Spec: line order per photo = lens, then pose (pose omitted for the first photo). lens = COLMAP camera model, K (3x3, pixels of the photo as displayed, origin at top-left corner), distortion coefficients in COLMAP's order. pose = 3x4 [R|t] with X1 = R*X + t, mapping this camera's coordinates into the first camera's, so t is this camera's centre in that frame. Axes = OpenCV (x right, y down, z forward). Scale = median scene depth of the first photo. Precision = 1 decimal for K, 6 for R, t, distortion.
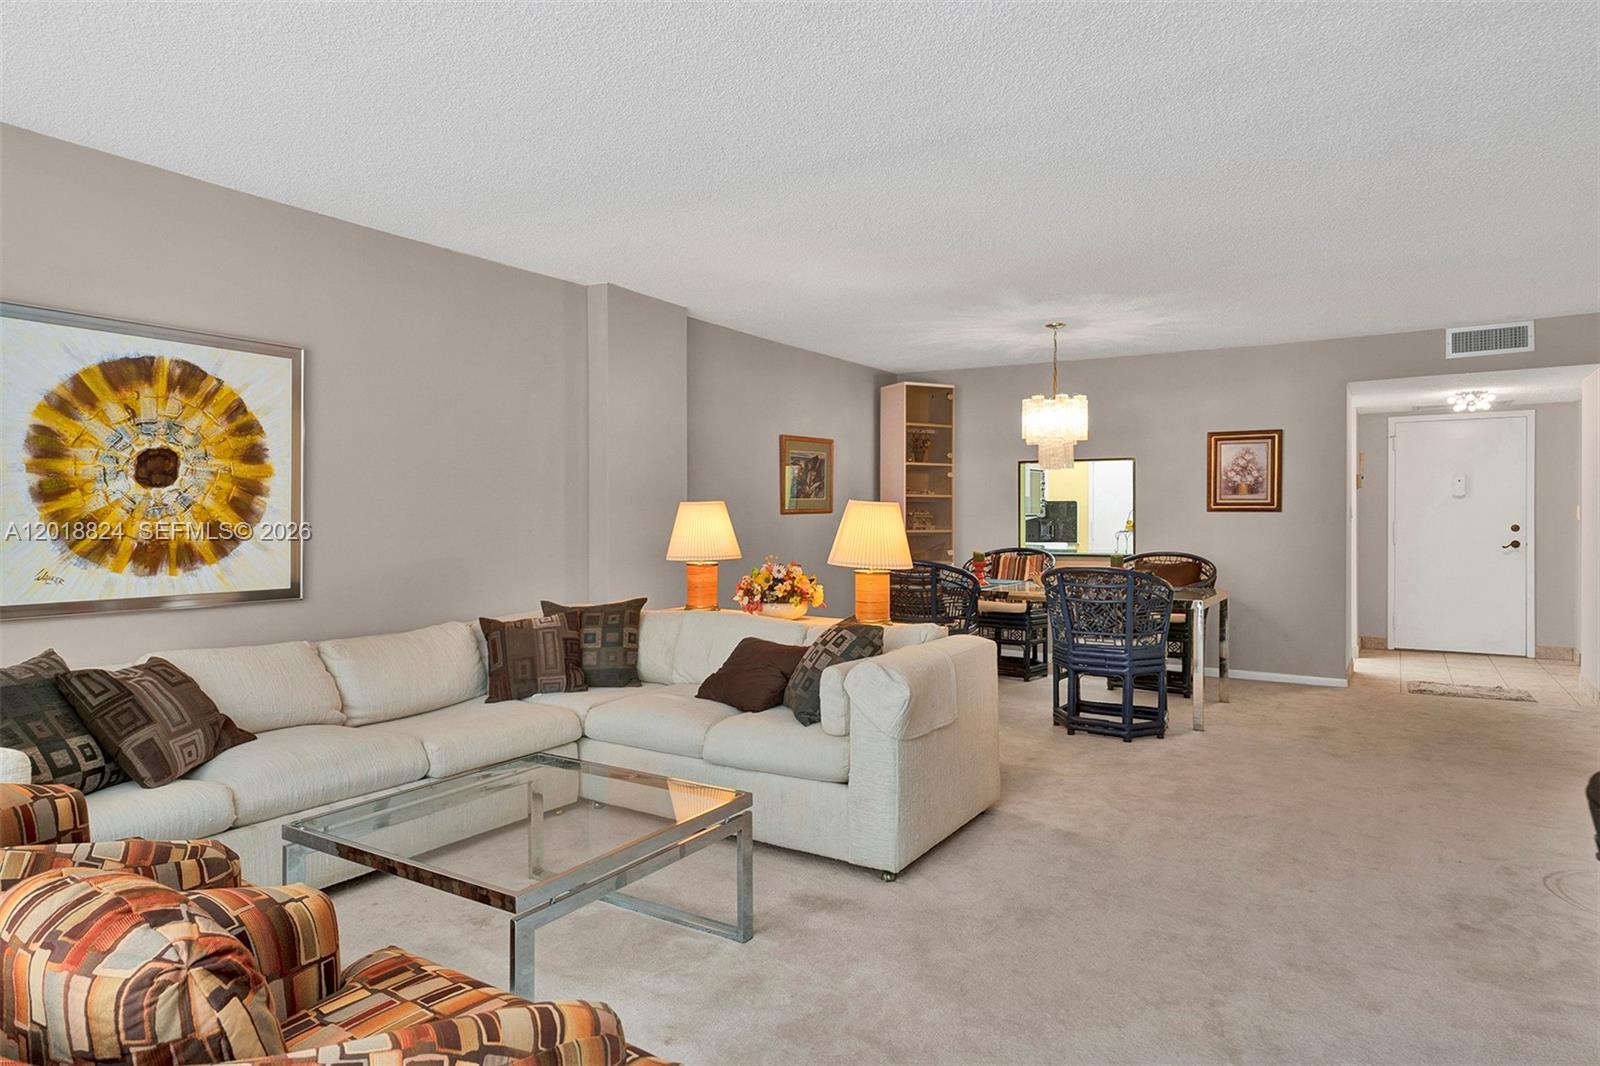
lens RADIAL K [[912.3, 0, 799.5], [0, 912.3, 528.6], [0, 0, 1]] dist [0.003876, 0.000647]
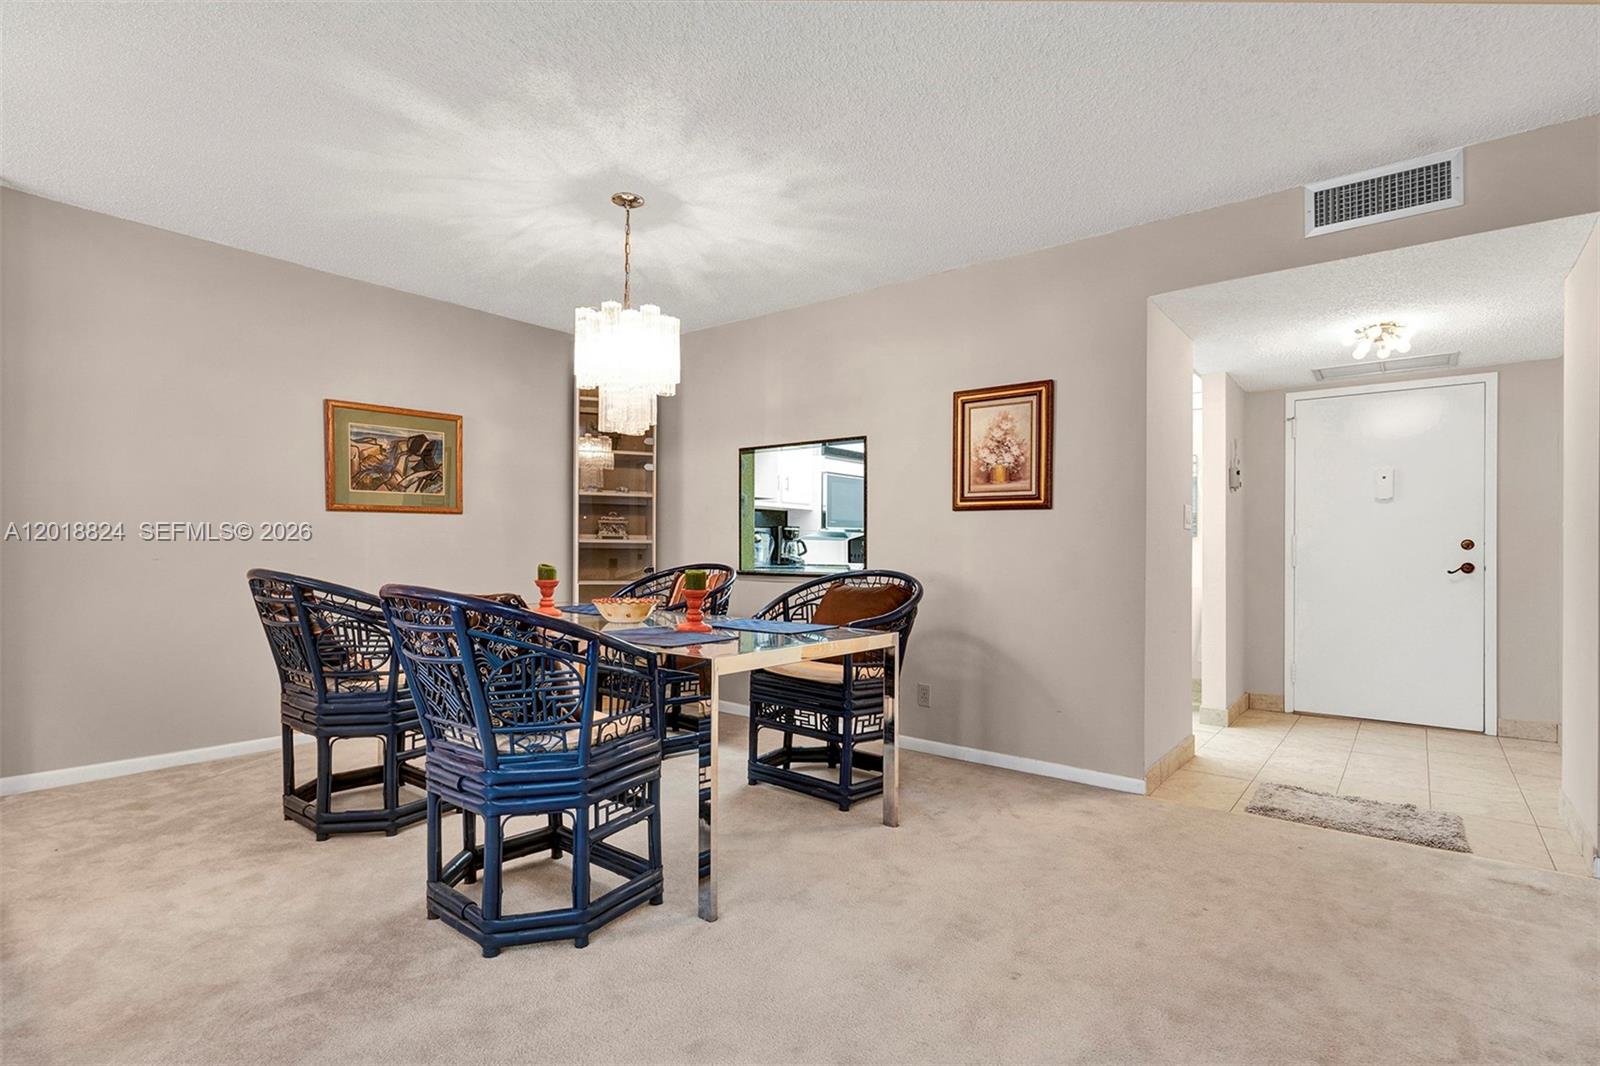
lens RADIAL K [[746.8, 0, 794.6], [0, 746.8, 549.2], [0, 0, 1]] dist [-0.003614, 0.000027]
pose [[0.993909, 0.007723, -0.109931, 0.533350], [-0.009328, 0.999857, -0.014098, 0.024839], [0.109806, 0.015038, 0.993839, 0.605462]]
